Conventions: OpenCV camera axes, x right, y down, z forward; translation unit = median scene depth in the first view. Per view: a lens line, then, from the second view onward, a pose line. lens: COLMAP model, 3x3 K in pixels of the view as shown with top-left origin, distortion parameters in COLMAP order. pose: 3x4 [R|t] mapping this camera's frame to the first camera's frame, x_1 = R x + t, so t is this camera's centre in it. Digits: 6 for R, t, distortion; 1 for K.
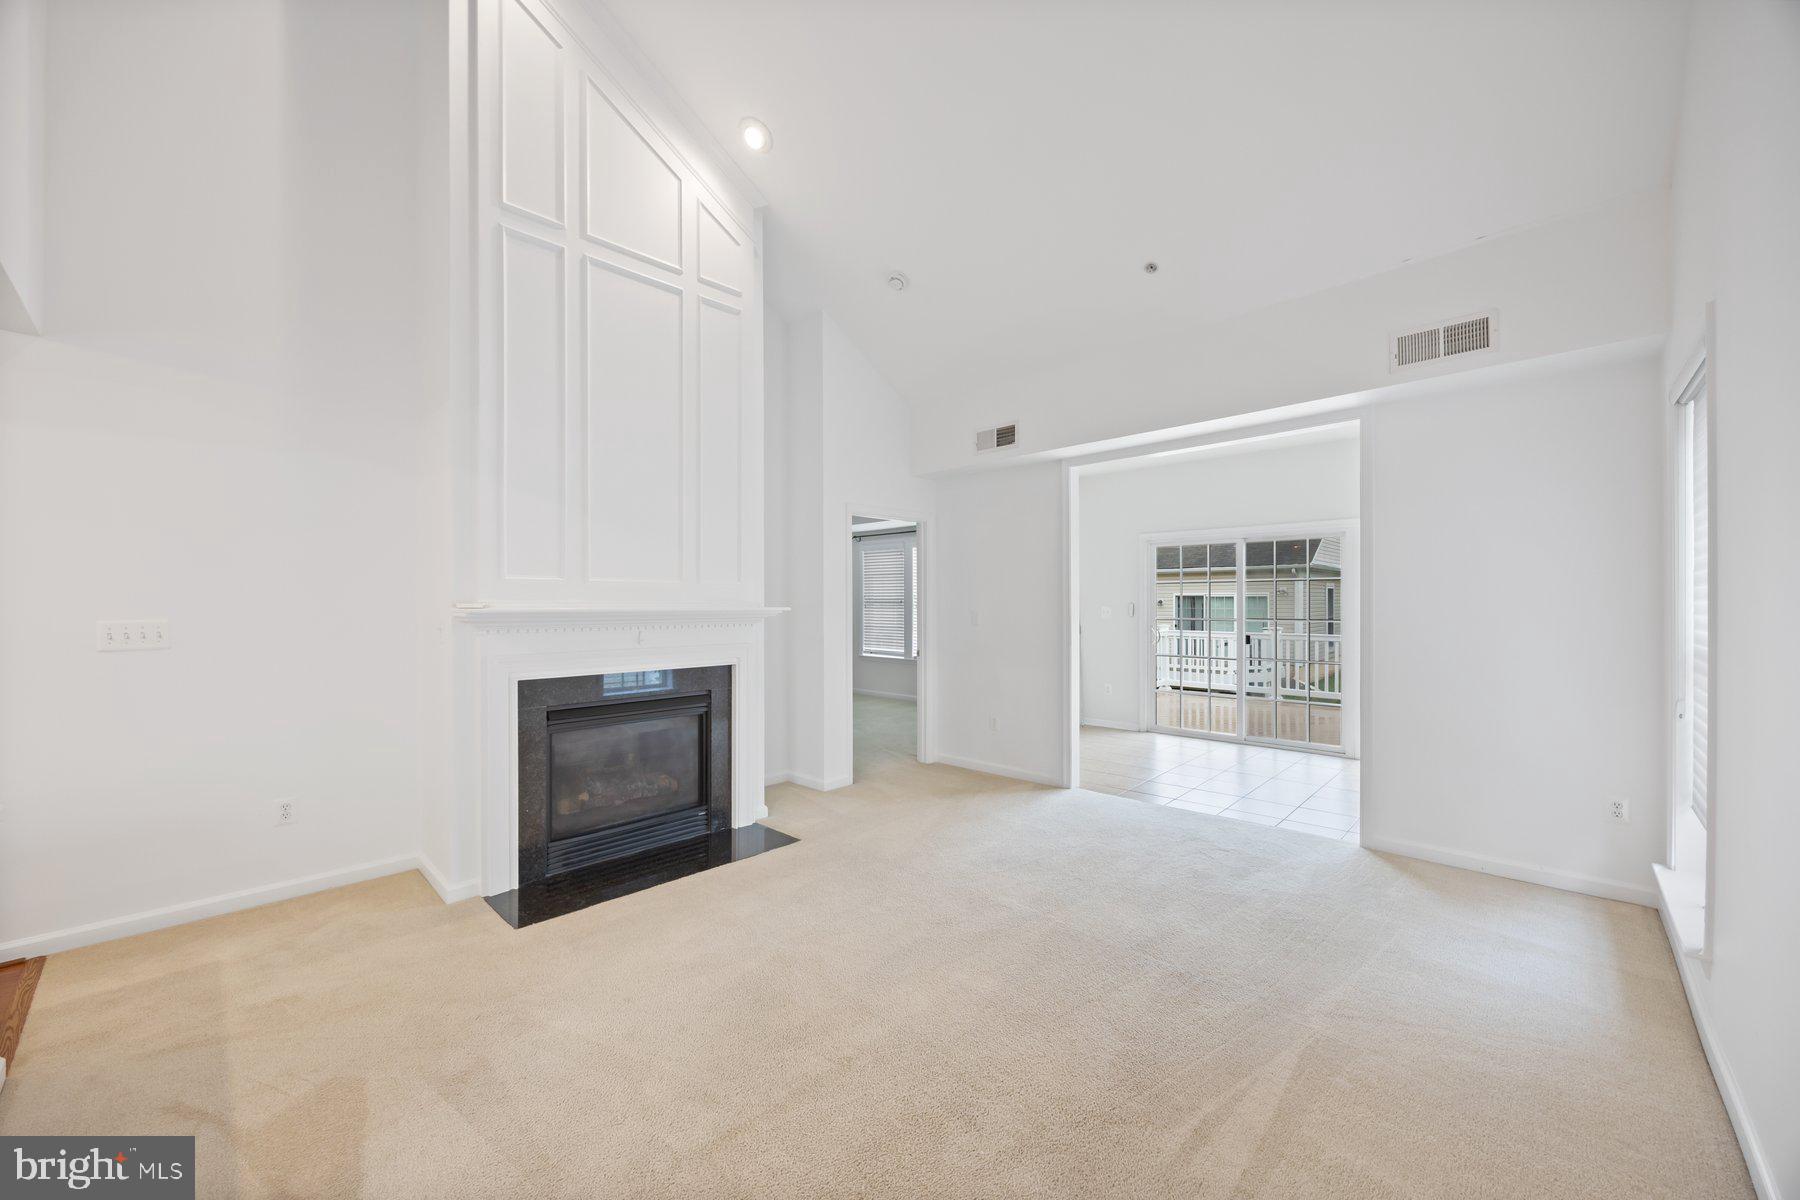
lens RADIAL K [[678.7, 0, 889.5], [0, 678.7, 595.6], [0, 0, 1]] dist [-0.004281, -0.000125]
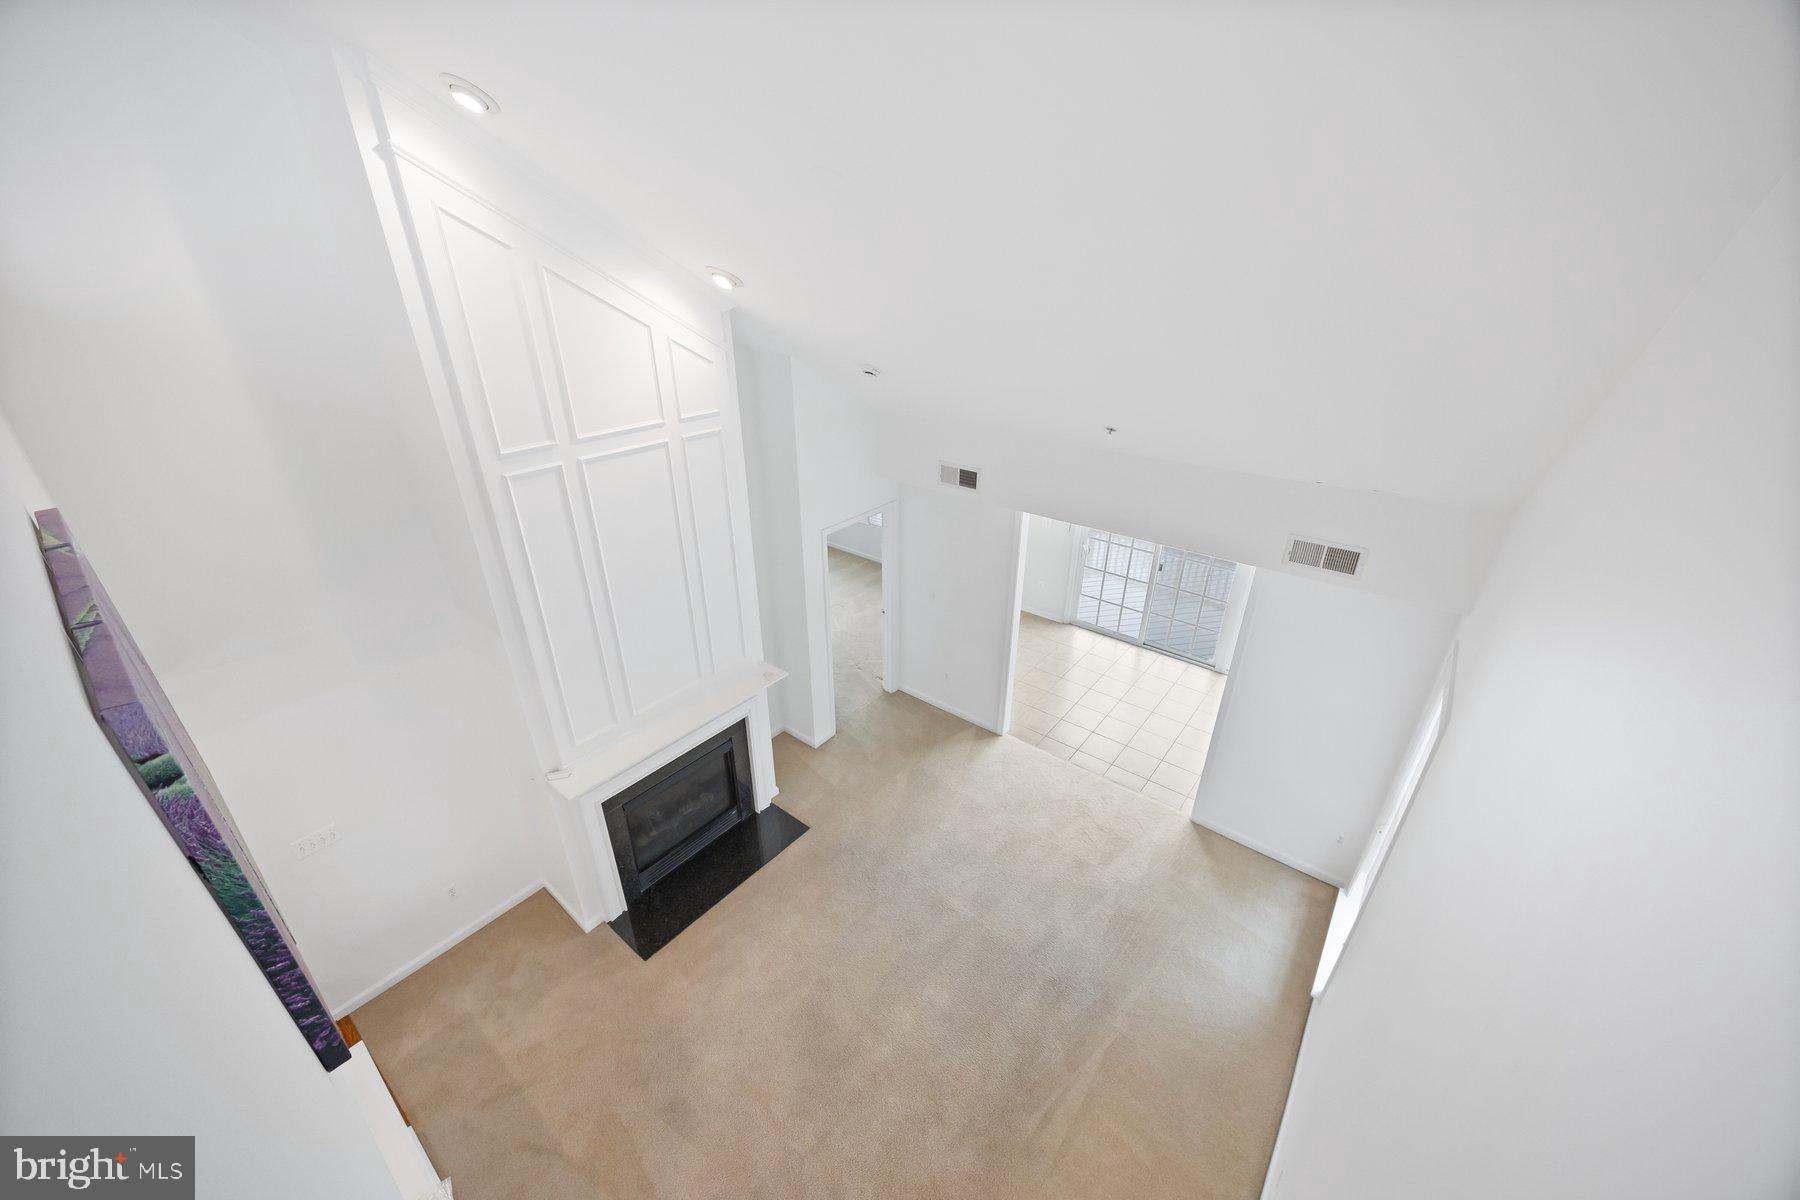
lens RADIAL K [[678.7, 0, 889.5], [0, 678.7, 595.6], [0, 0, 1]] dist [-0.004281, -0.000125]
pose [[0.996175, -0.037318, 0.079009, -0.075044], [-0.001467, 0.896945, 0.442139, -0.872717], [-0.087367, -0.440564, 0.893460, -0.069211]]
